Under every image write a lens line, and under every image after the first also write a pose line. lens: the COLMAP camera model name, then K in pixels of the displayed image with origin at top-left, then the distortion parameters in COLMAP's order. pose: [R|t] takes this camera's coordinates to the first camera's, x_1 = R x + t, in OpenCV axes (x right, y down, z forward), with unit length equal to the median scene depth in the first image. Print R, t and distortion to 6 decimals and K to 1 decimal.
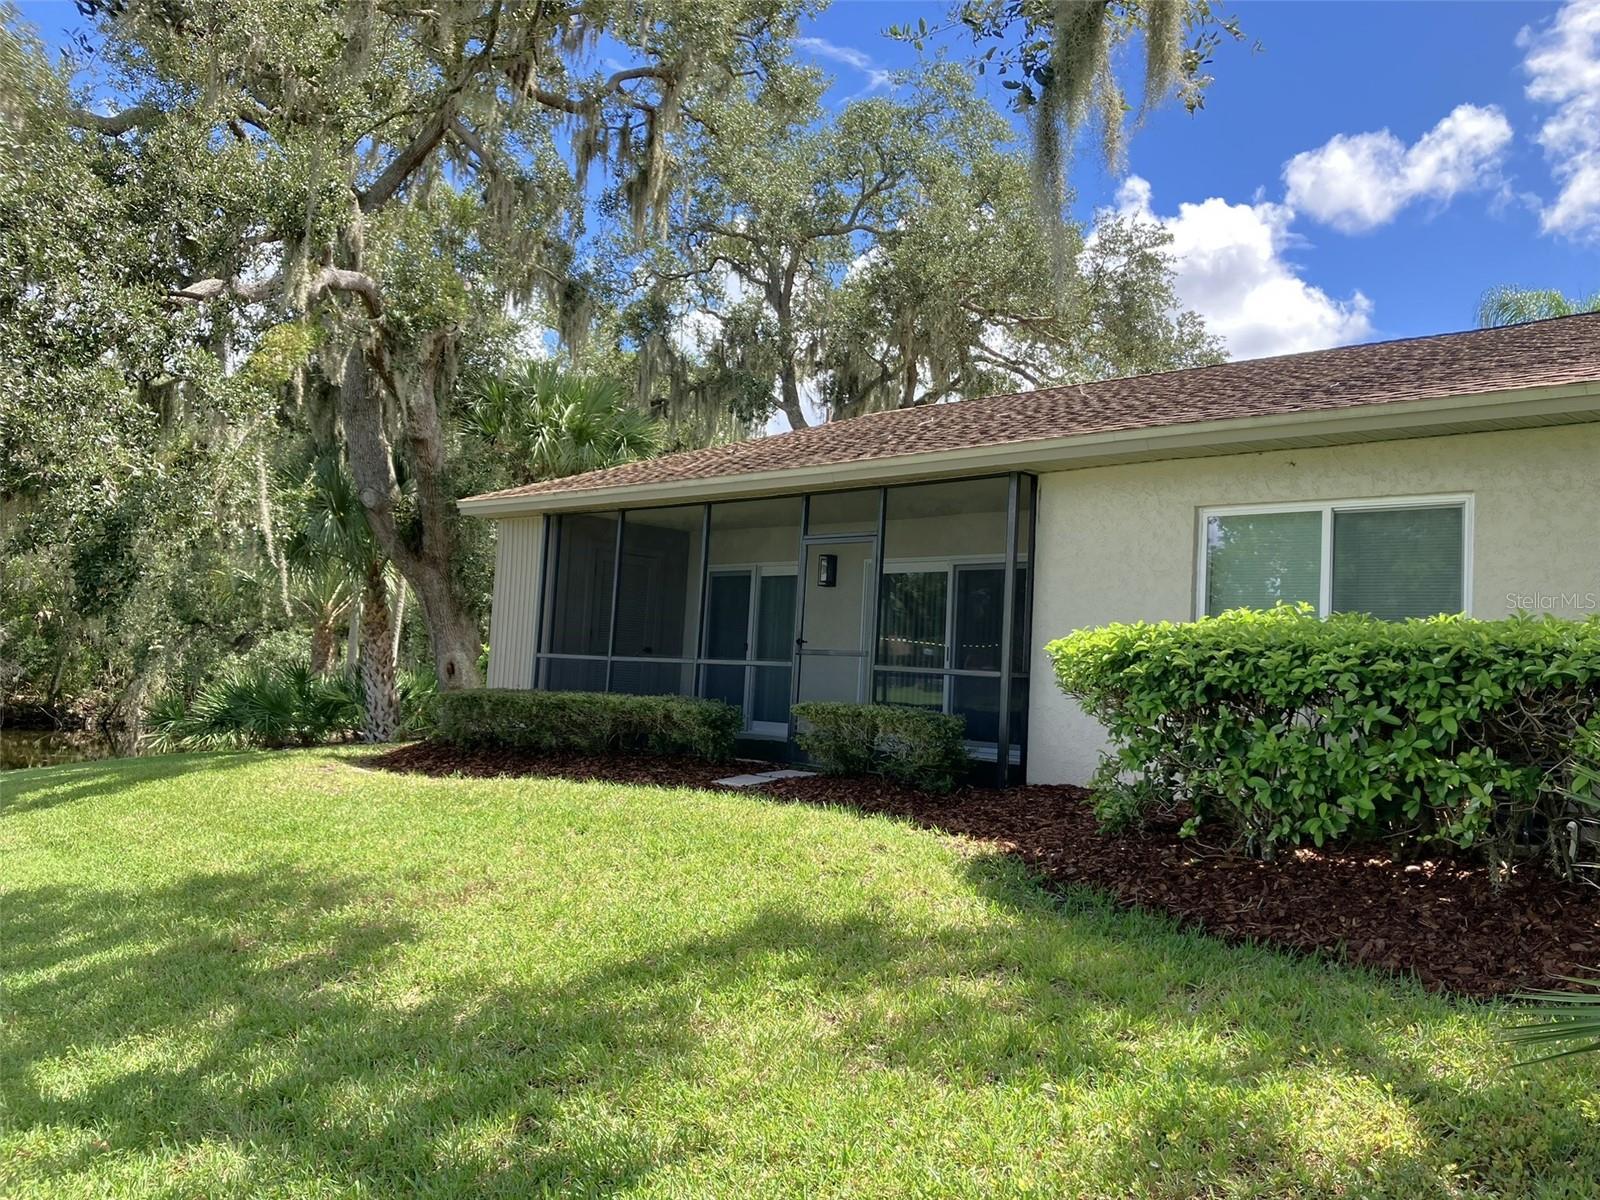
lens RADIAL K [[1346.6, 0, 800.0], [0, 1346.6, 600.0], [0, 0, 1]] dist [0.029957, -0.000704]
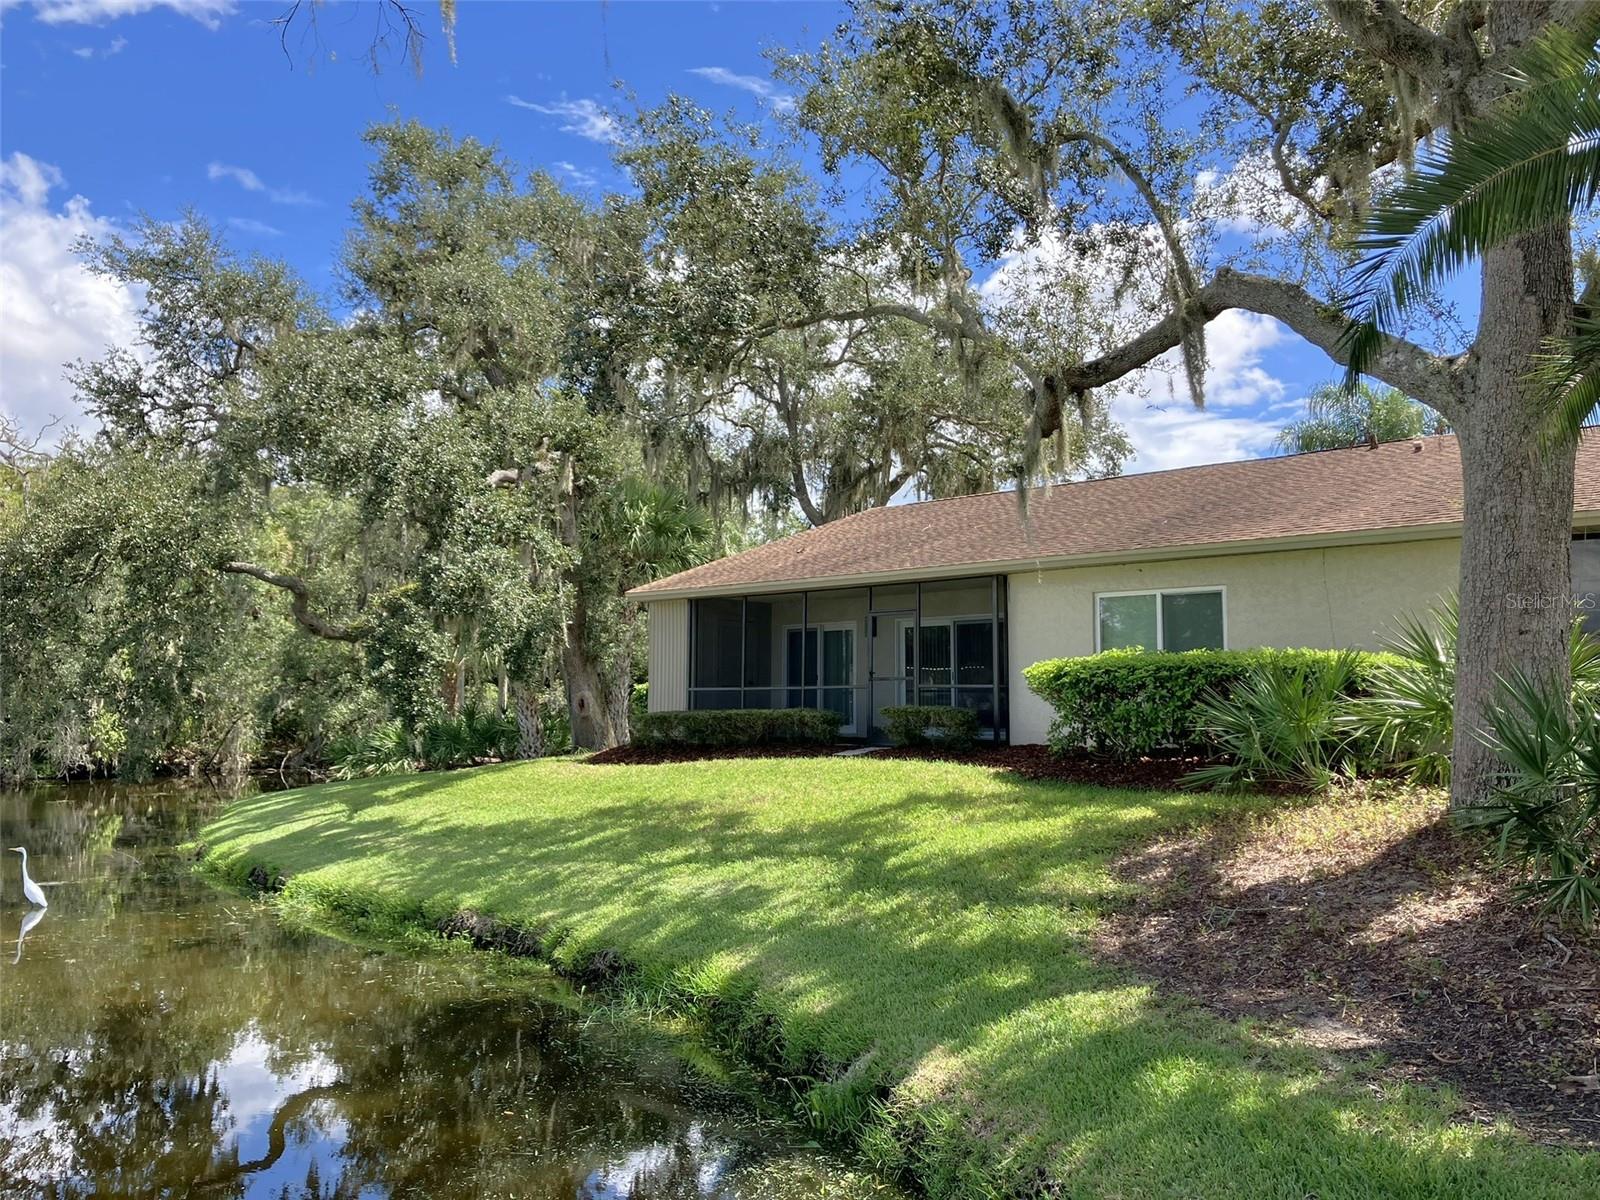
lens RADIAL K [[1296.5, 0, 800.0], [0, 1296.5, 600.0], [0, 0, 1]] dist [0.062278, 0.000397]
pose [[0.998064, -0.046457, 0.041357, -0.189538], [0.047329, 0.998672, -0.020354, -0.040003], [-0.040357, 0.022272, 0.998937, -0.791171]]
